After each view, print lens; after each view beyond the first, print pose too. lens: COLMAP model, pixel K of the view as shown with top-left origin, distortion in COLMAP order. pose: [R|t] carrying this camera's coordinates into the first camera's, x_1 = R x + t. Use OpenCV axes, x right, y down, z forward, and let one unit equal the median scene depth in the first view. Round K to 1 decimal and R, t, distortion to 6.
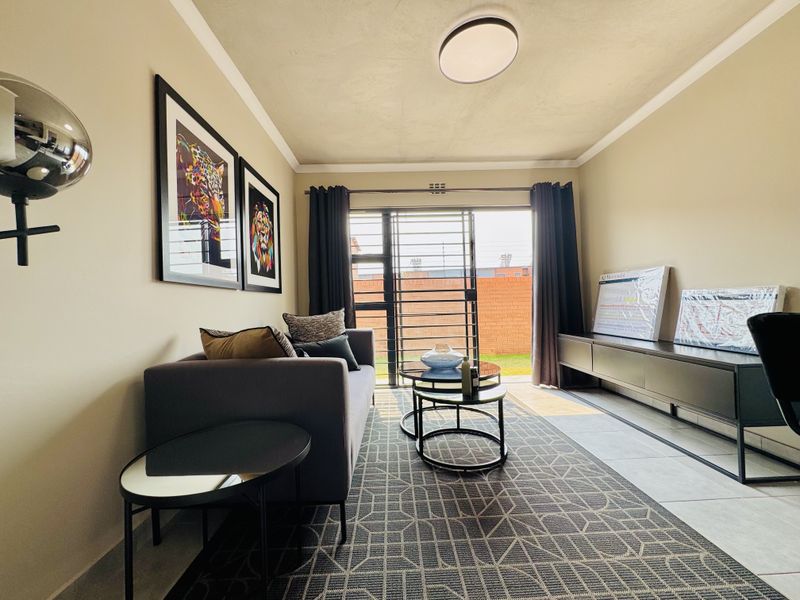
lens RADIAL K [[320.1, 0, 399.8], [0, 320.1, 300.4], [0, 0, 1]] dist [-0.003386, 0.000447]
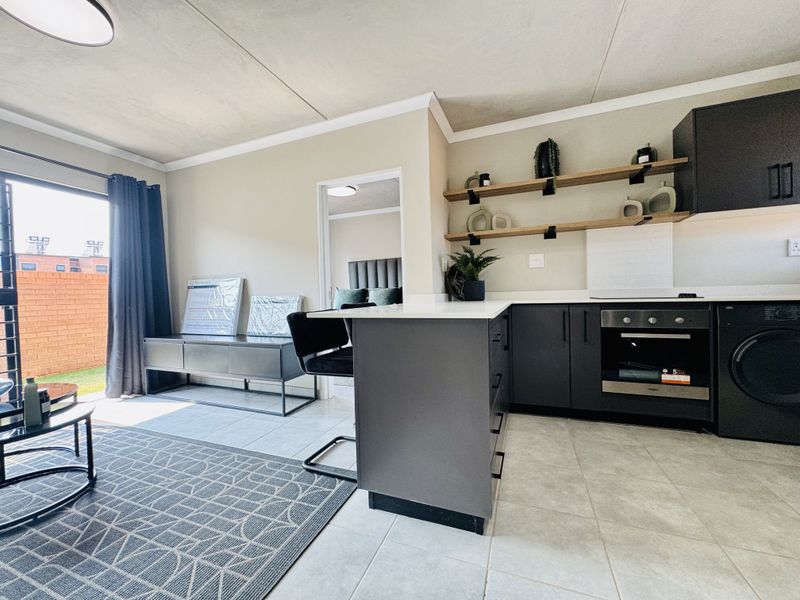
lens RADIAL K [[320.1, 0, 399.9], [0, 320.1, 300.2], [0, 0, 1]] dist [-0.003386, 0.000447]
pose [[0.387549, 0.002683, 0.921845, -0.137743], [0.000273, 0.999995, -0.003025, -0.010474], [-0.921849, 0.001424, 0.387546, -0.121256]]
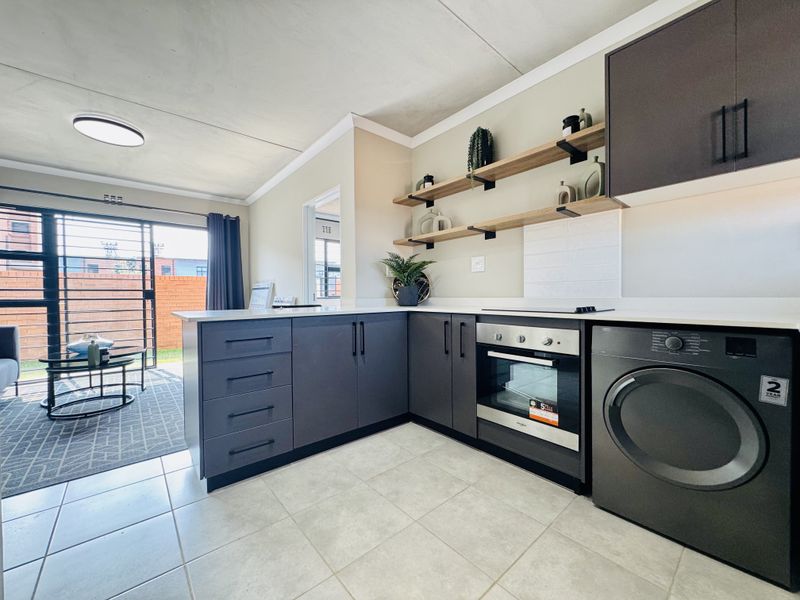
lens RADIAL K [[320.1, 0, 401.3], [0, 320.1, 299.5], [0, 0, 1]] dist [-0.003386, 0.000447]
pose [[0.773613, 0.012618, 0.633533, 0.301611], [-0.022830, 0.999708, 0.007968, -0.046310], [-0.633247, -0.020627, 0.773675, -0.832375]]
